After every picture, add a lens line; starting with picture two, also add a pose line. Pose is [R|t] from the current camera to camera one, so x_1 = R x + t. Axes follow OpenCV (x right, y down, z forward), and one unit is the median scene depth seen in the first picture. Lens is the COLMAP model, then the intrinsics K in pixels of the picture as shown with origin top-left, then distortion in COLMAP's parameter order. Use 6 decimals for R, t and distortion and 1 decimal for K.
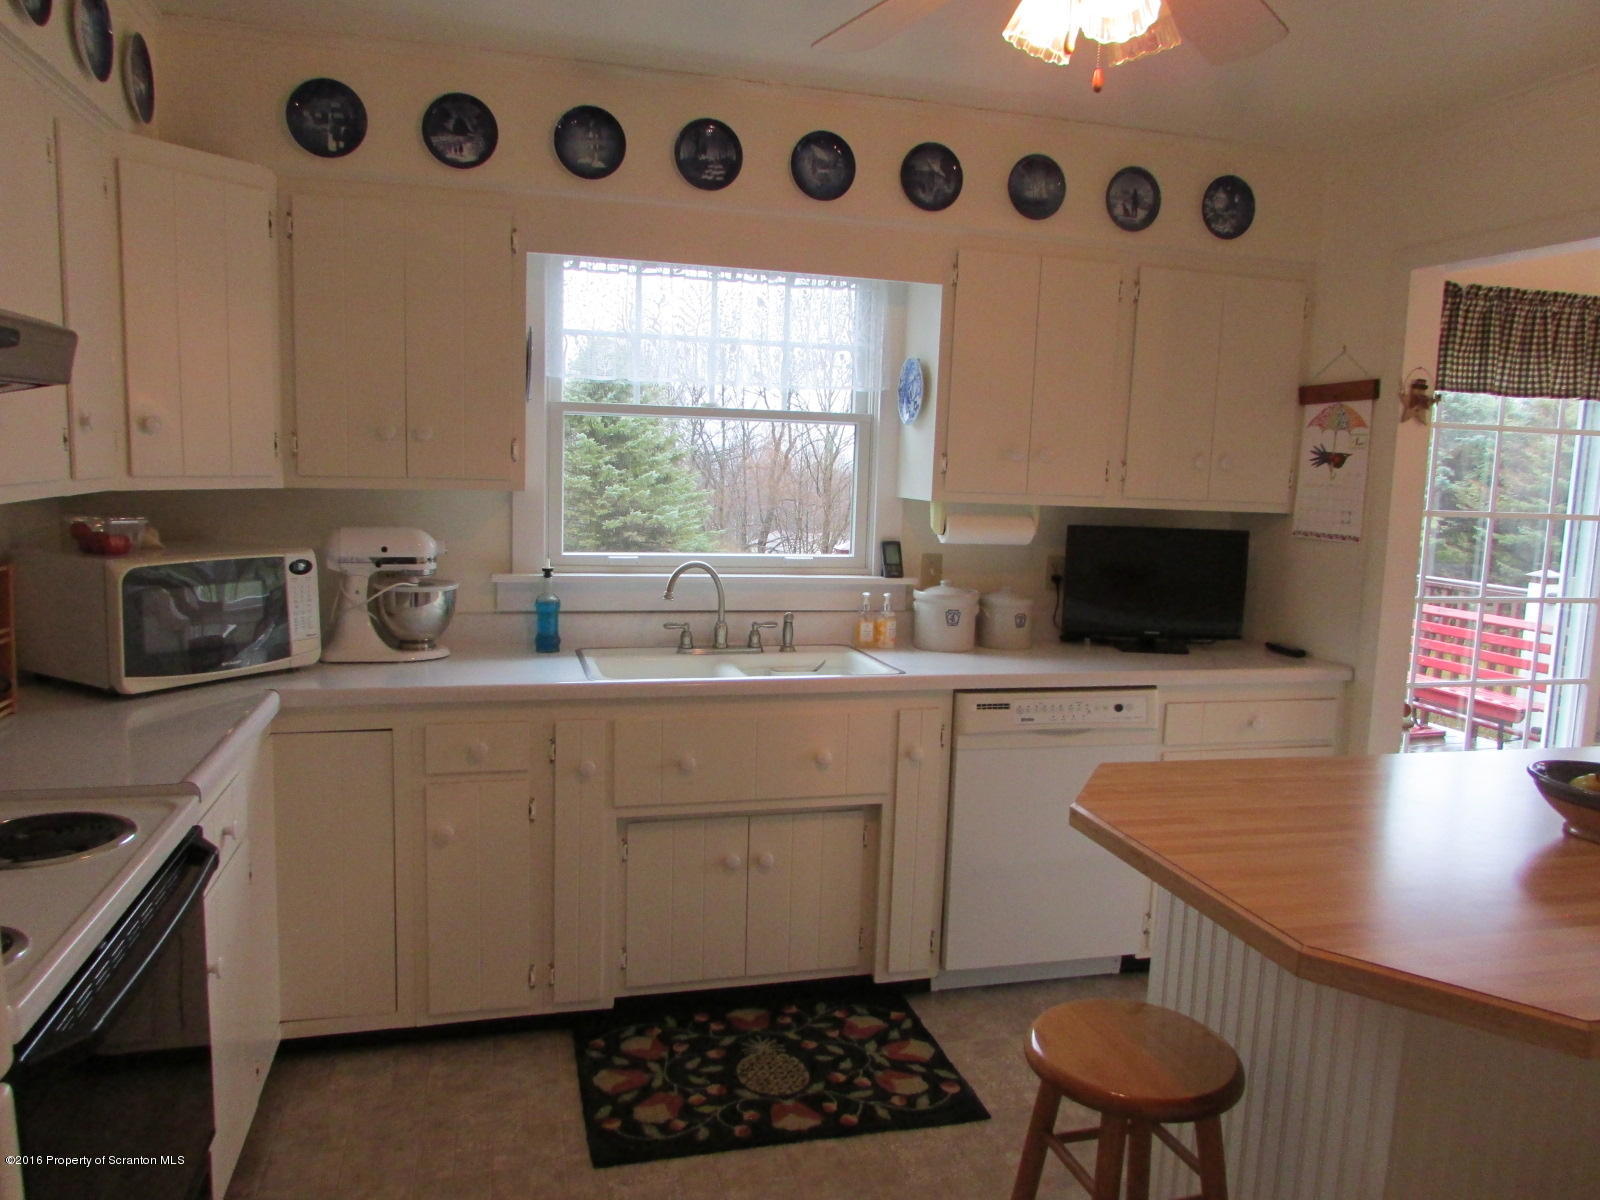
lens RADIAL K [[1143.0, 0, 793.3], [0, 1143.0, 604.9], [0, 0, 1]] dist [-0.028162, 0.008919]
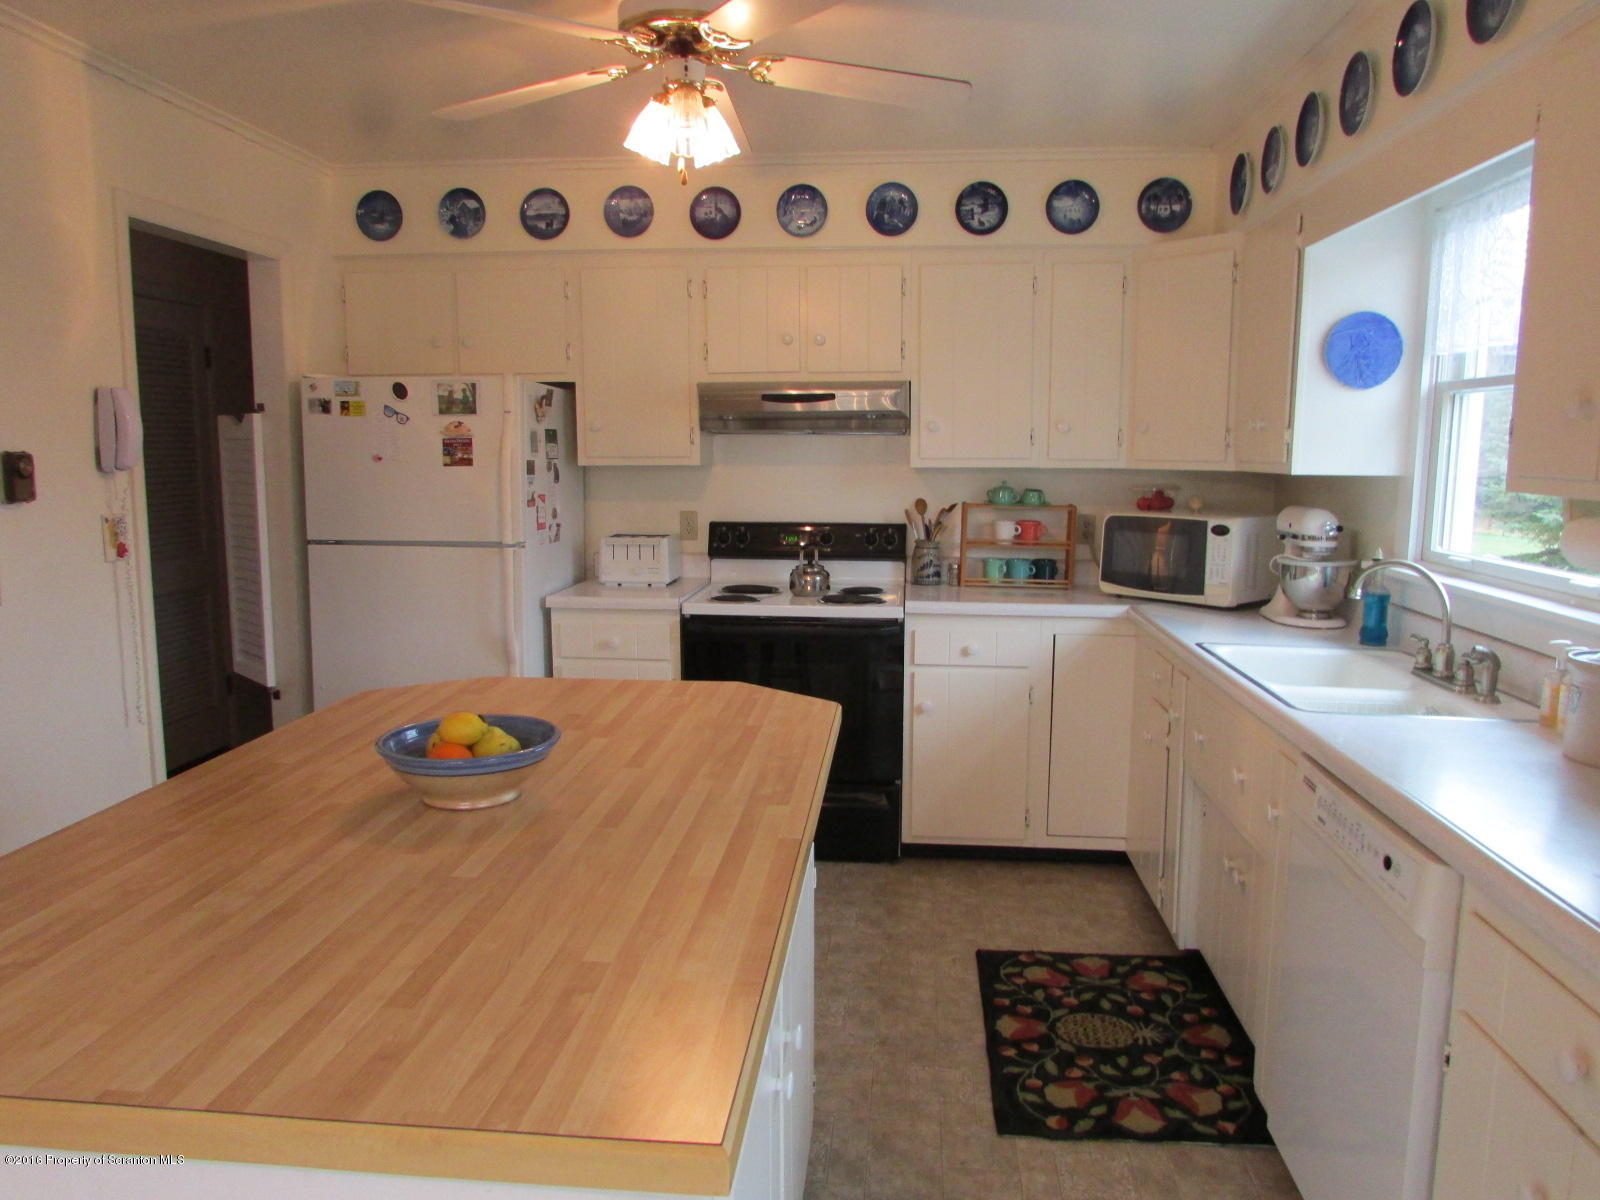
lens RADIAL K [[1143.0, 0, 795.7], [0, 1143.0, 596.4], [0, 0, 1]] dist [-0.028162, 0.008919]
pose [[-0.344423, 0.091393, -0.934355, 0.960524], [-0.136666, 0.979767, 0.146213, -0.082764], [0.928814, 0.178054, -0.324964, 0.972167]]
